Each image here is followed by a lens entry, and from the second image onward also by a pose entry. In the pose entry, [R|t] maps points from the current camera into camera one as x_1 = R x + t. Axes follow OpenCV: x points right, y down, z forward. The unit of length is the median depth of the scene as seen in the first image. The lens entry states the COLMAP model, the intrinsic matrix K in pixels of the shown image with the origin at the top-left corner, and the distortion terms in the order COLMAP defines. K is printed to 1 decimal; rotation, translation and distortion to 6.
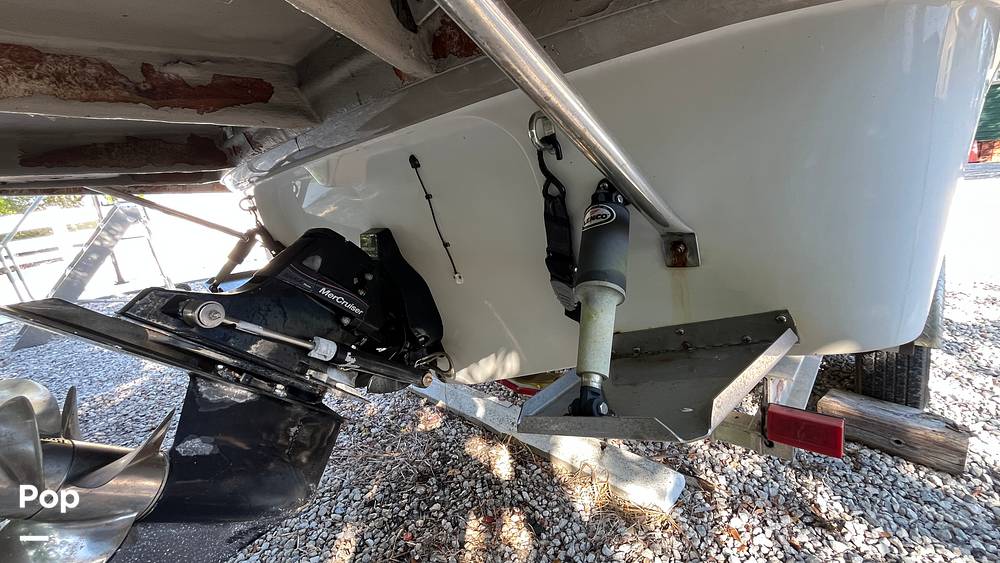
lens RADIAL K [[405.1, 0, 500.0], [0, 405.1, 281.5], [0, 0, 1]] dist [-0.003031, 0.000197]
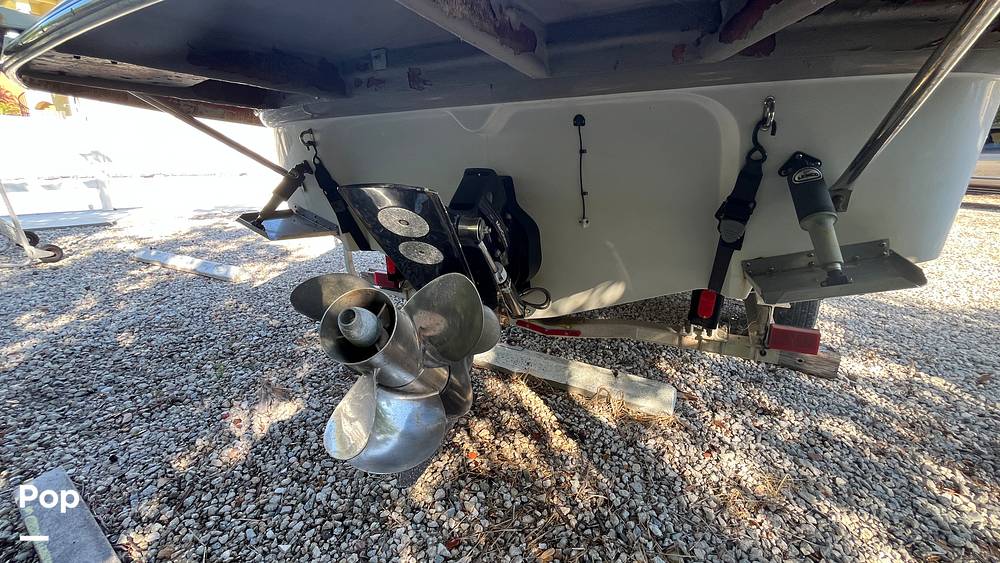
lens RADIAL K [[405.1, 0, 500.0], [0, 405.1, 281.5], [0, 0, 1]] dist [-0.003031, 0.000197]
pose [[0.955995, 0.028802, 0.291965, -0.538222], [-0.045448, 0.997695, 0.050390, 0.092199], [-0.289840, -0.061442, 0.955101, -0.078605]]
